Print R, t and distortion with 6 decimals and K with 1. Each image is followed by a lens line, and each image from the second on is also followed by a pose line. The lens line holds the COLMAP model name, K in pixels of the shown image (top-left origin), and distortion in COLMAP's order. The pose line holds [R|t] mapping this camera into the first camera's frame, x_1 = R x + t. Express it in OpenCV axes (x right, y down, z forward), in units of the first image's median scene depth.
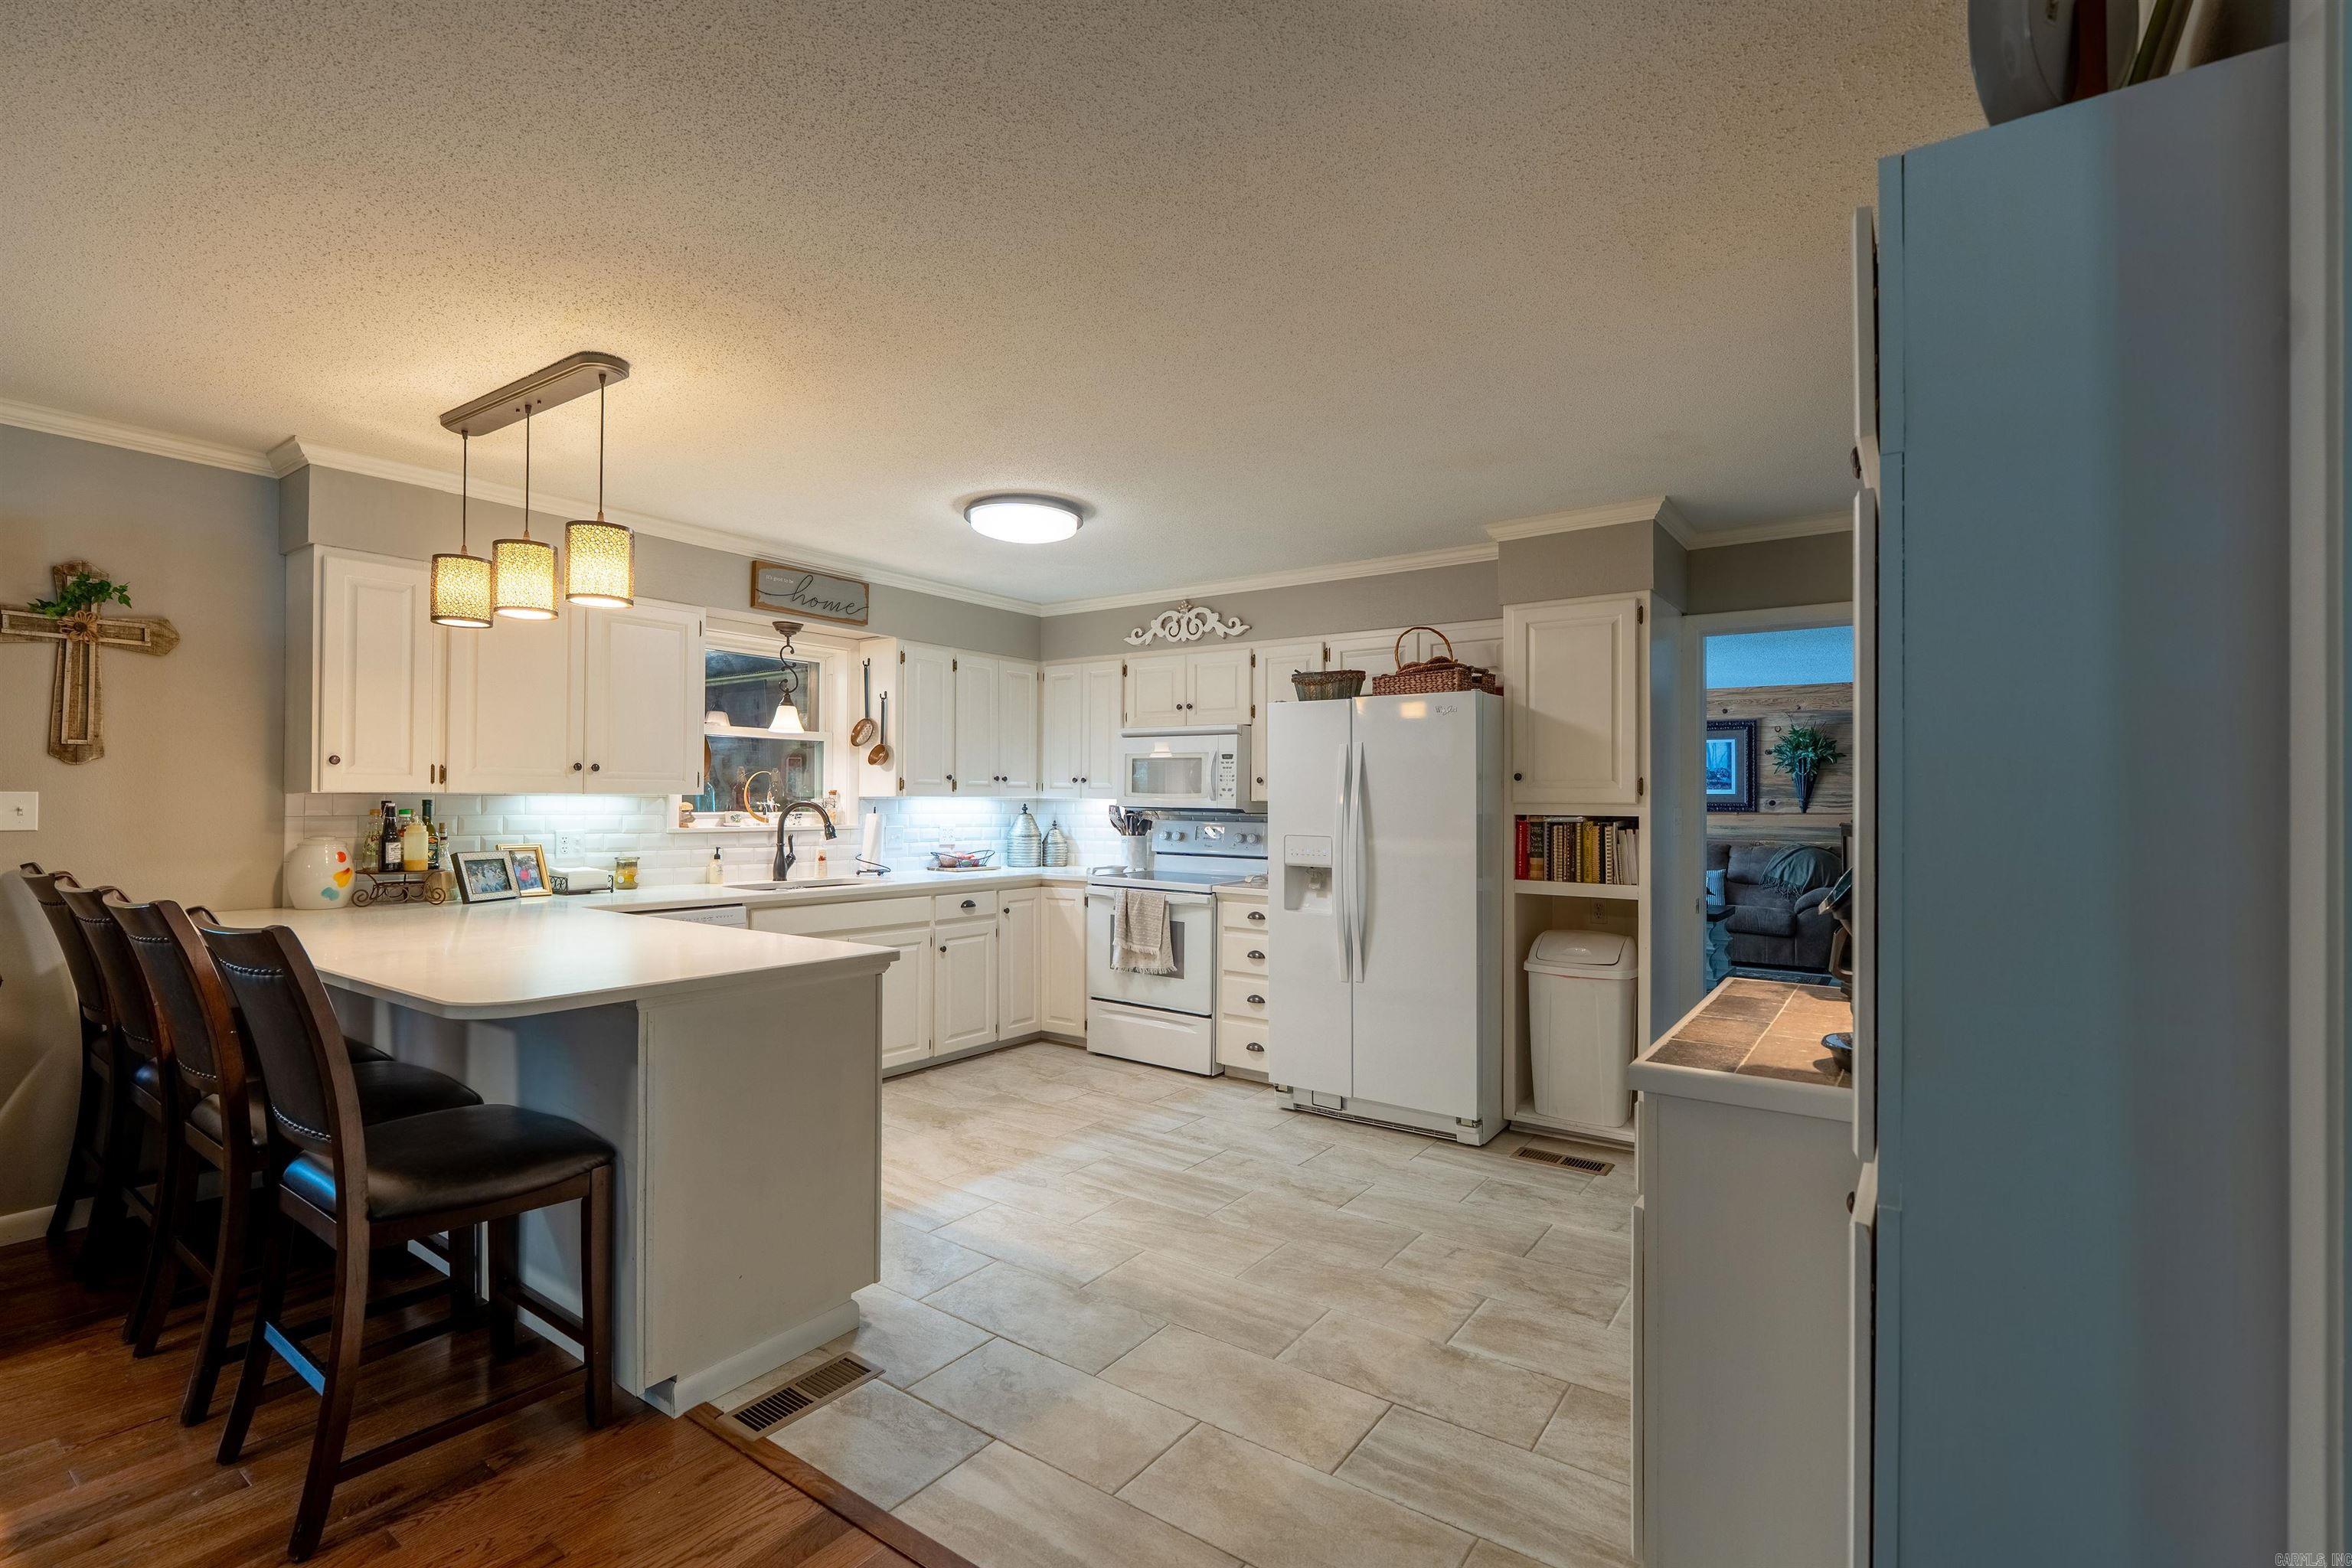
lens RADIAL K [[1055.6, 0, 1196.4], [0, 1055.6, 795.1], [0, 0, 1]] dist [-0.004817, 0.002306]
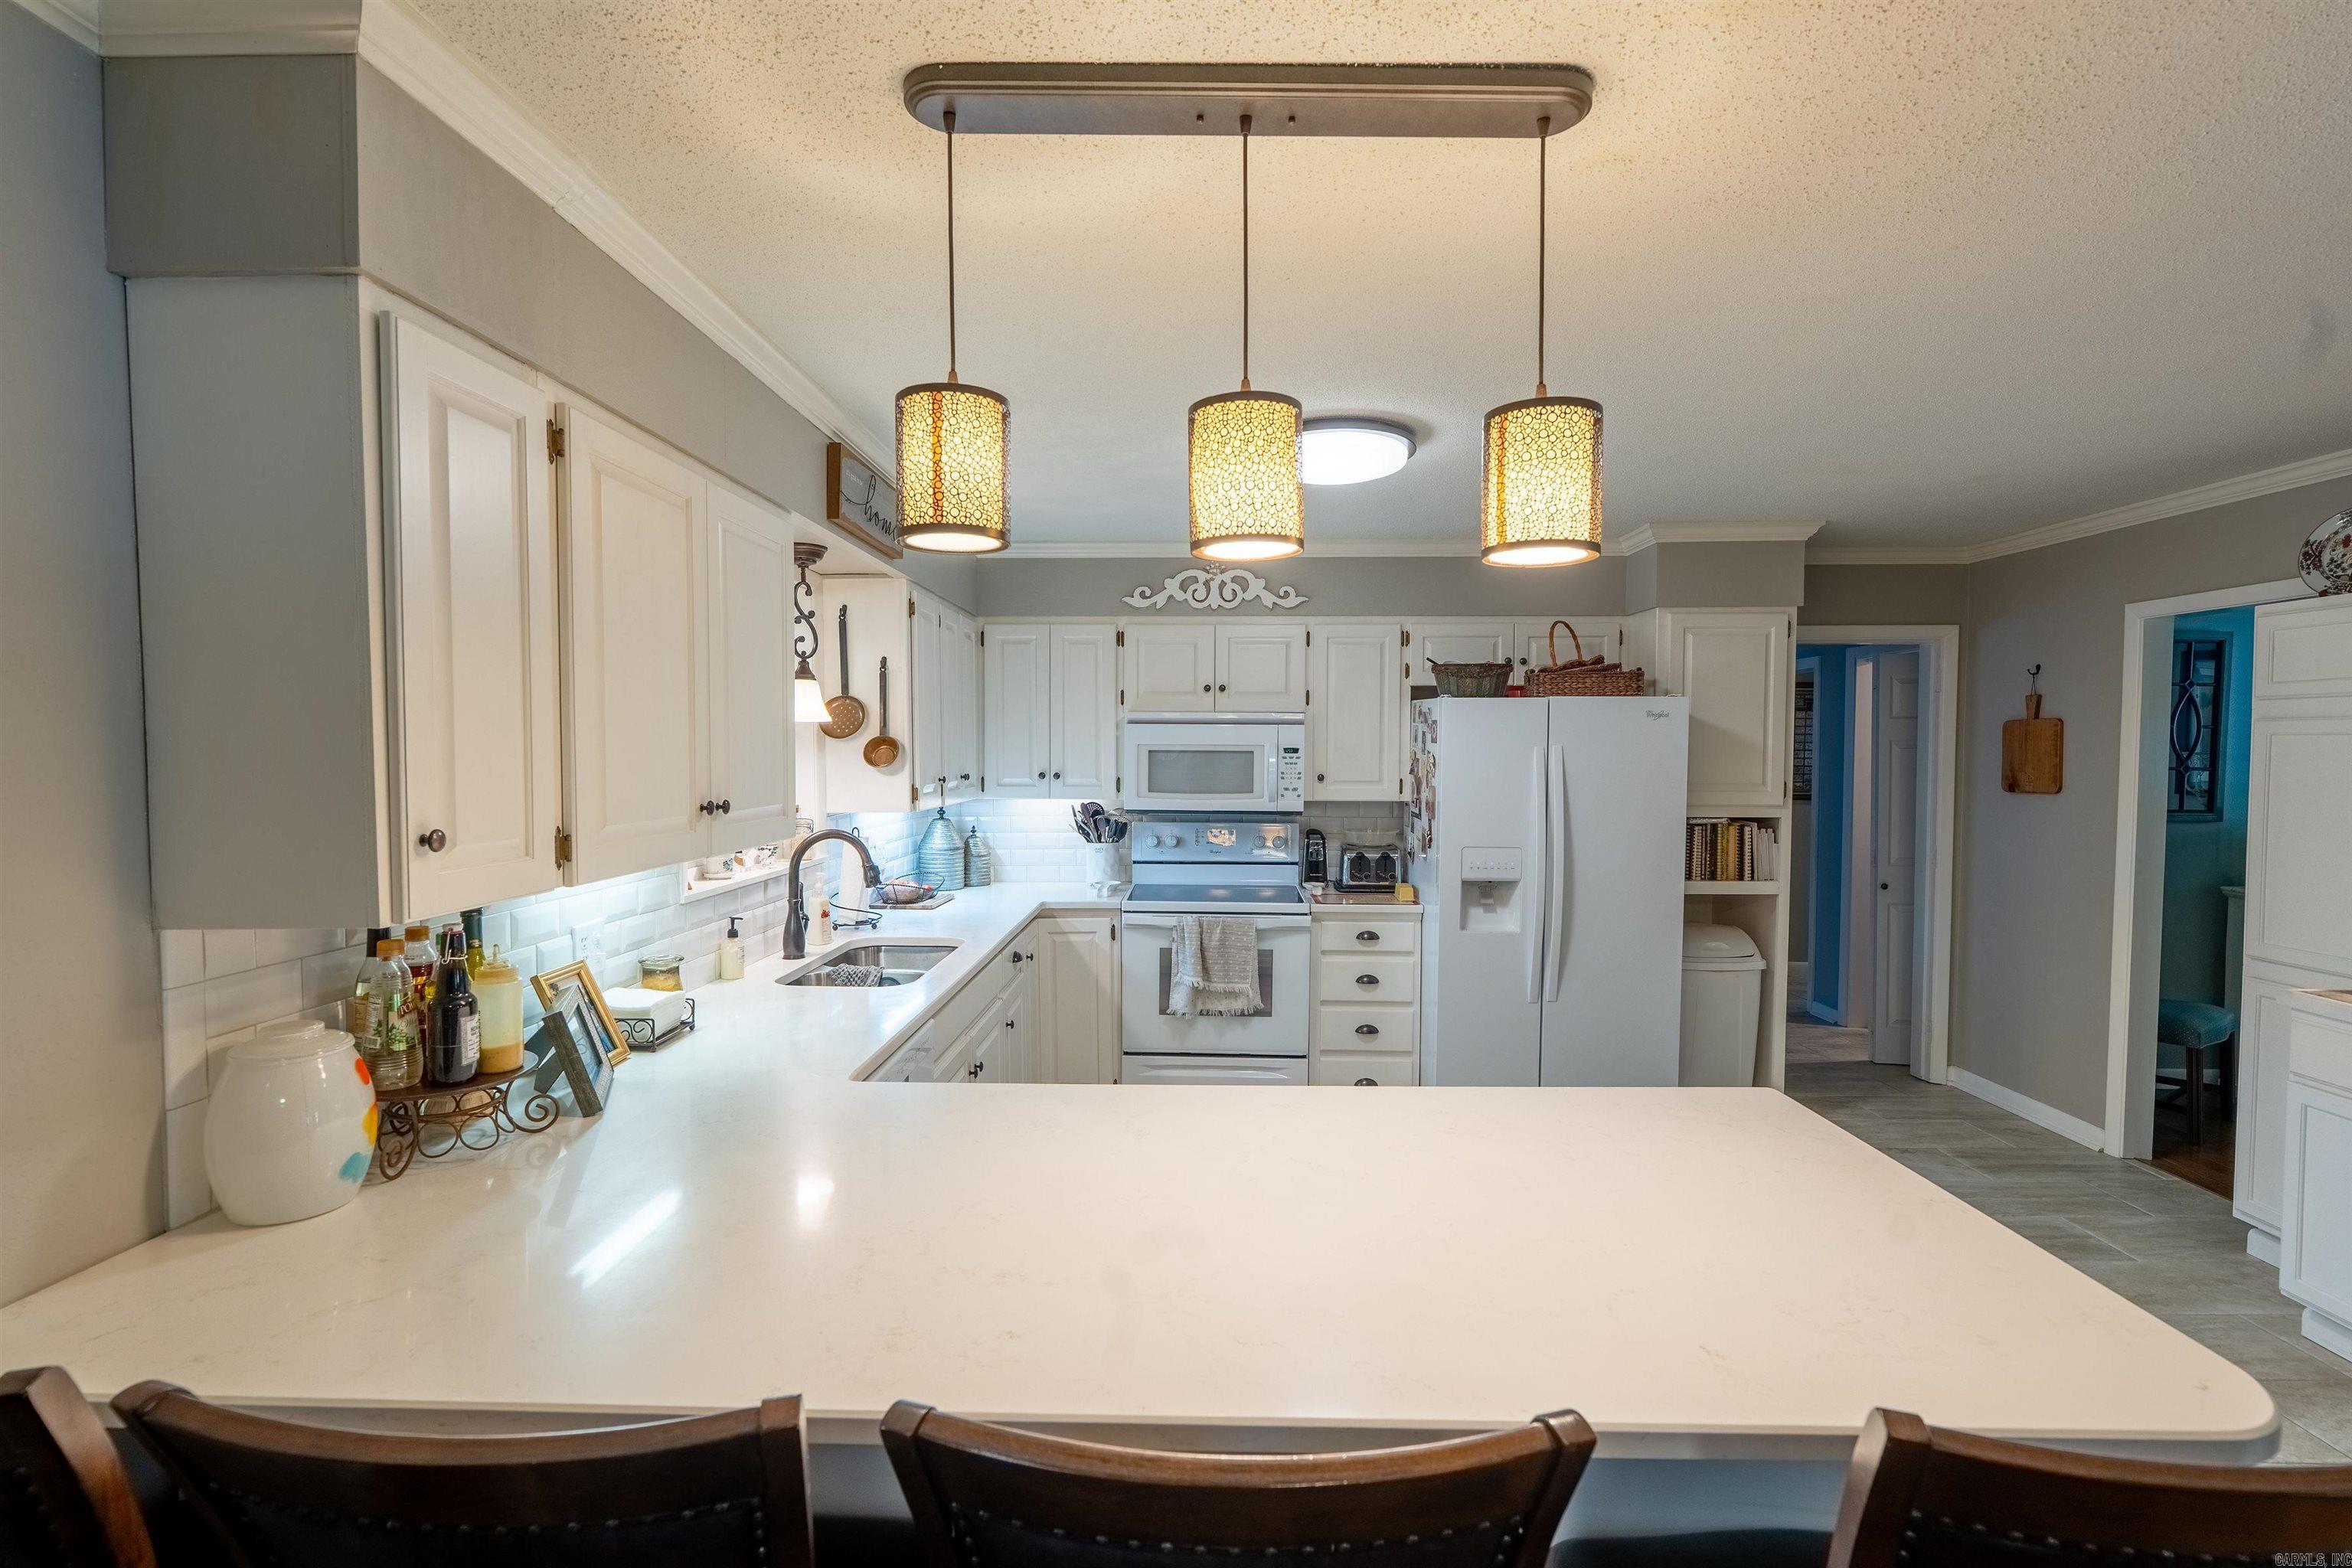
lens RADIAL K [[1055.6, 0, 1167.3], [0, 1055.6, 785.9], [0, 0, 1]] dist [-0.004817, 0.002306]
pose [[0.835818, -0.025906, 0.548396, -0.551188], [0.001323, 0.998978, 0.045174, -0.048901], [-0.549006, -0.037032, 0.834998, 0.356787]]
